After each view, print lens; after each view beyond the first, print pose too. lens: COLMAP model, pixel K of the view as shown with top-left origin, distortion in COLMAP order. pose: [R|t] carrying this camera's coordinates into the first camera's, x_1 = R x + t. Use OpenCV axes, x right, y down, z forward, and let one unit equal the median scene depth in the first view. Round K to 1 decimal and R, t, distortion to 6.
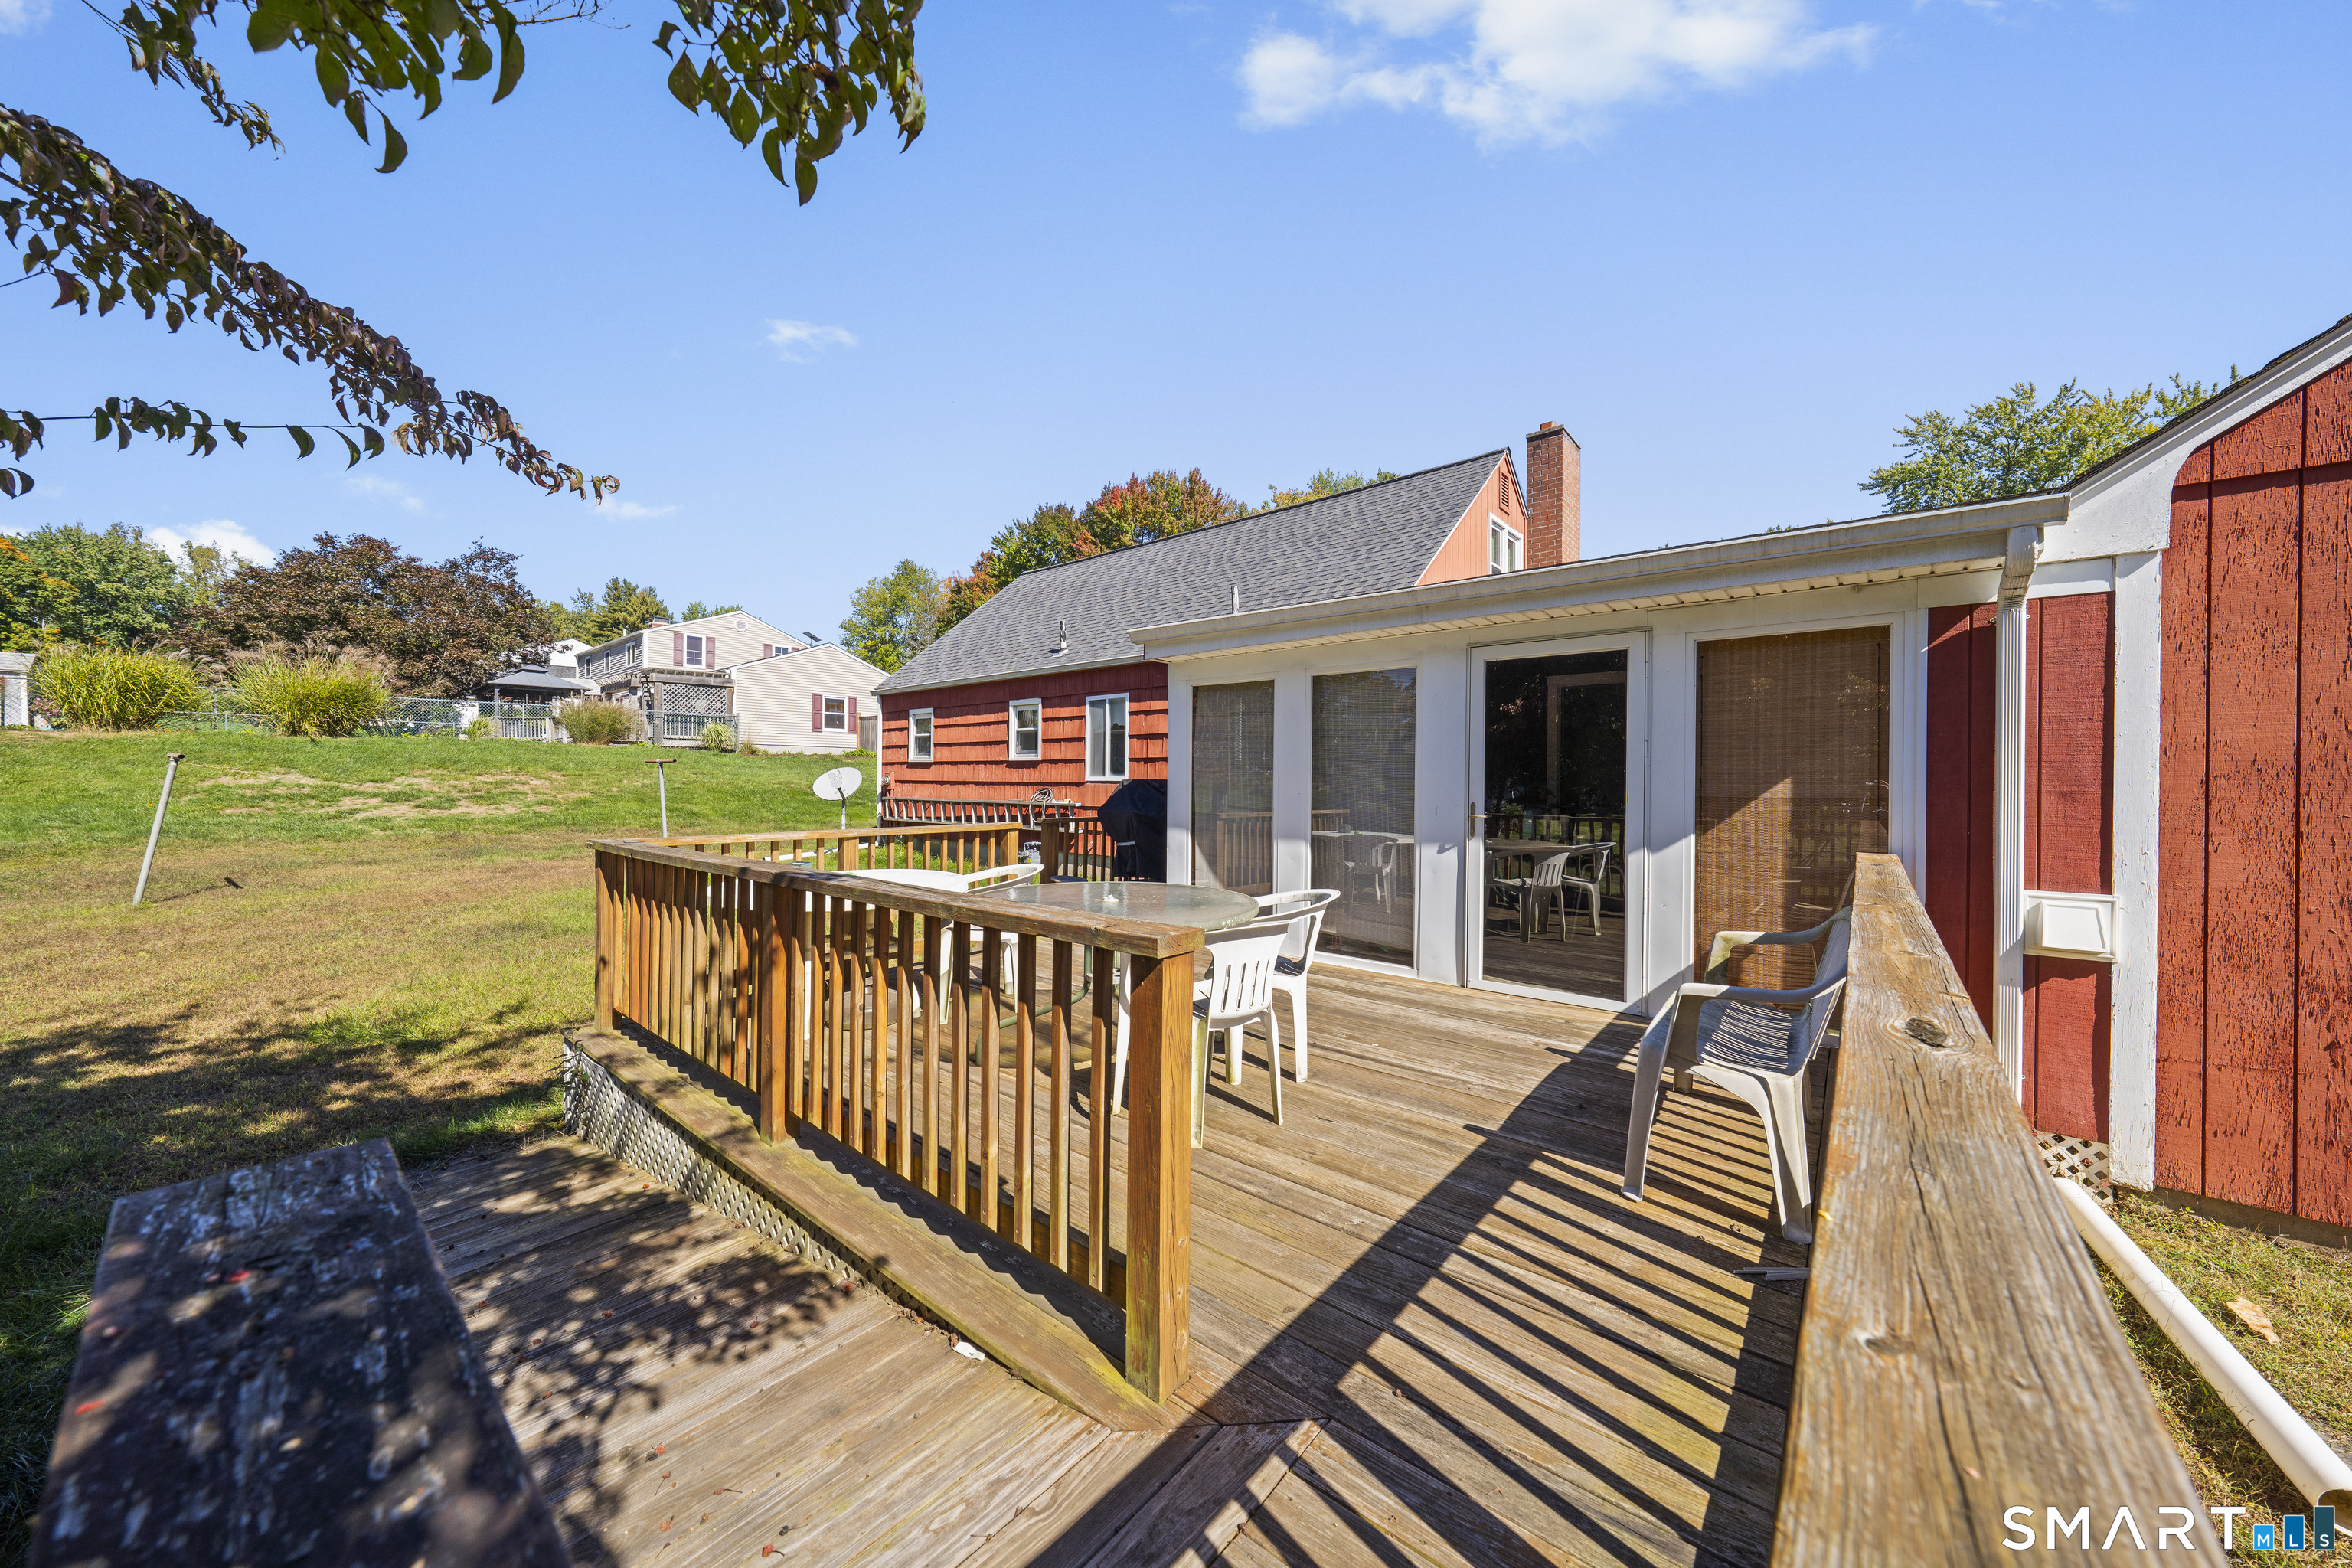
lens RADIAL K [[798.7, 0, 1176.0], [0, 798.7, 784.0], [0, 0, 1]] dist [0.000008, 0.000018]
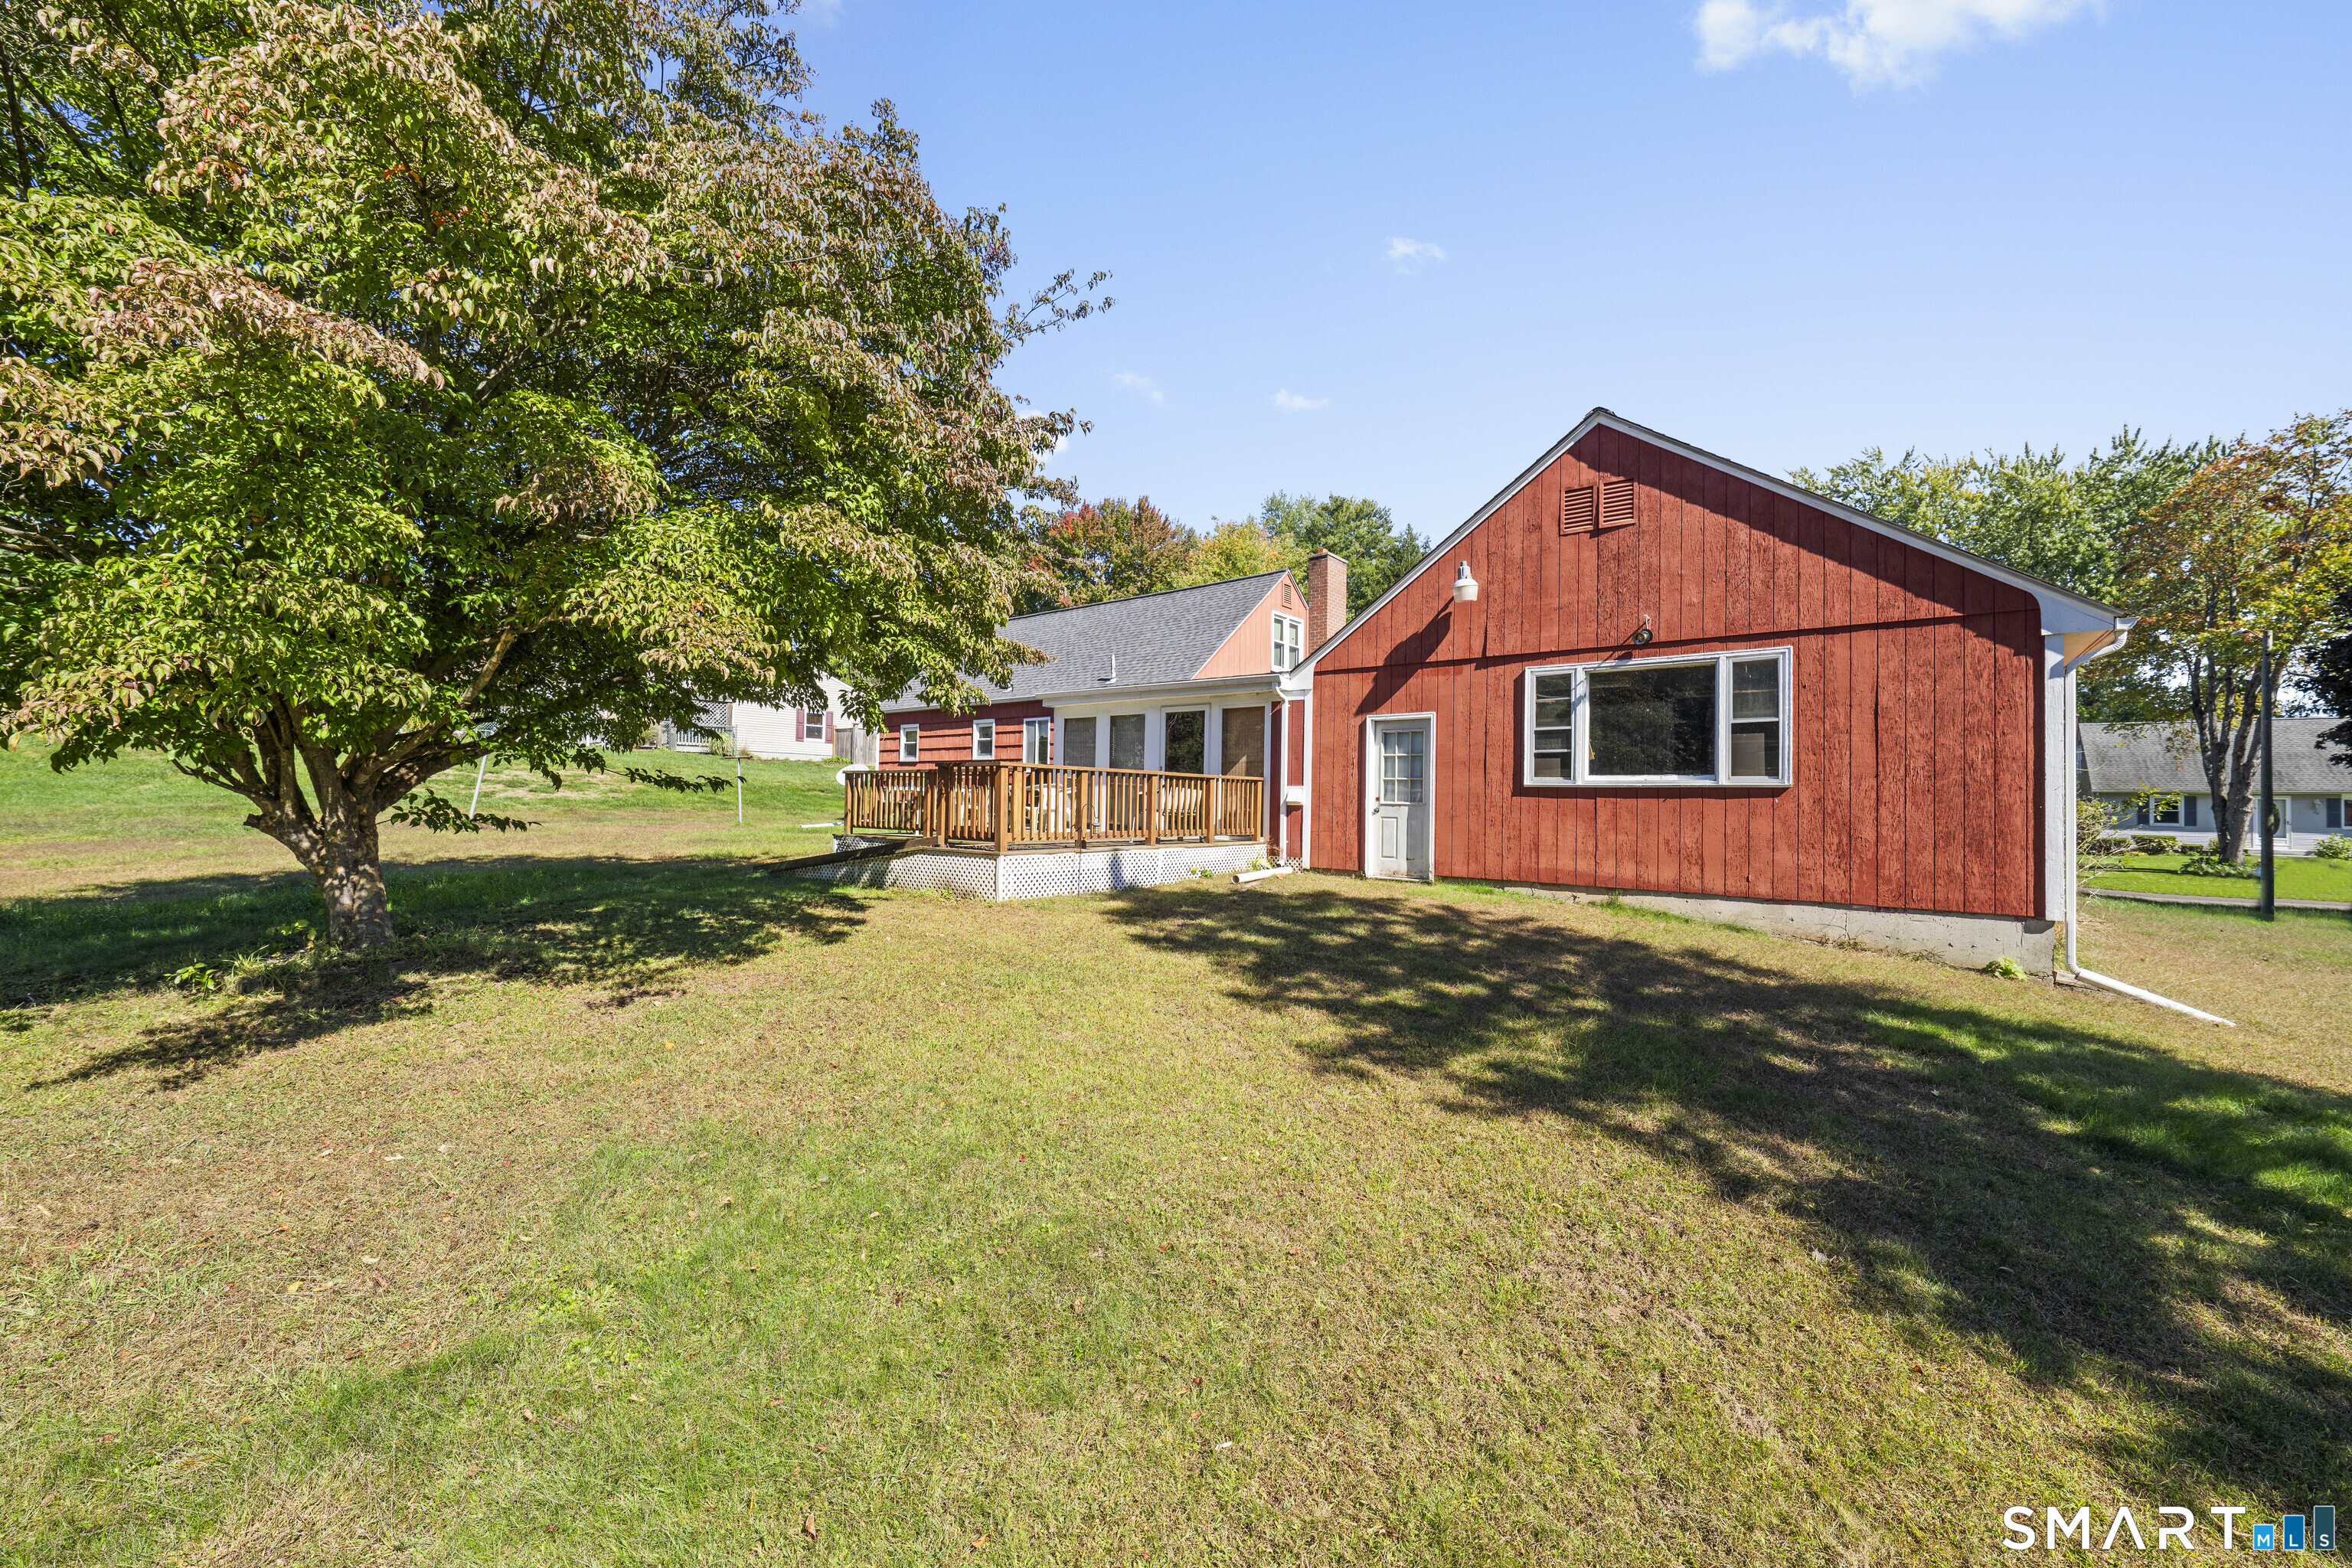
lens RADIAL K [[929.6, 0, 1120.1], [0, 929.6, 778.3], [0, 0, 1]] dist [-0.000454, -0.000037]
pose [[0.999510, 0.016685, -0.026483, 0.111650], [-0.017631, 0.999200, -0.035900, 0.061327], [0.025863, 0.036349, 0.999004, -0.716165]]
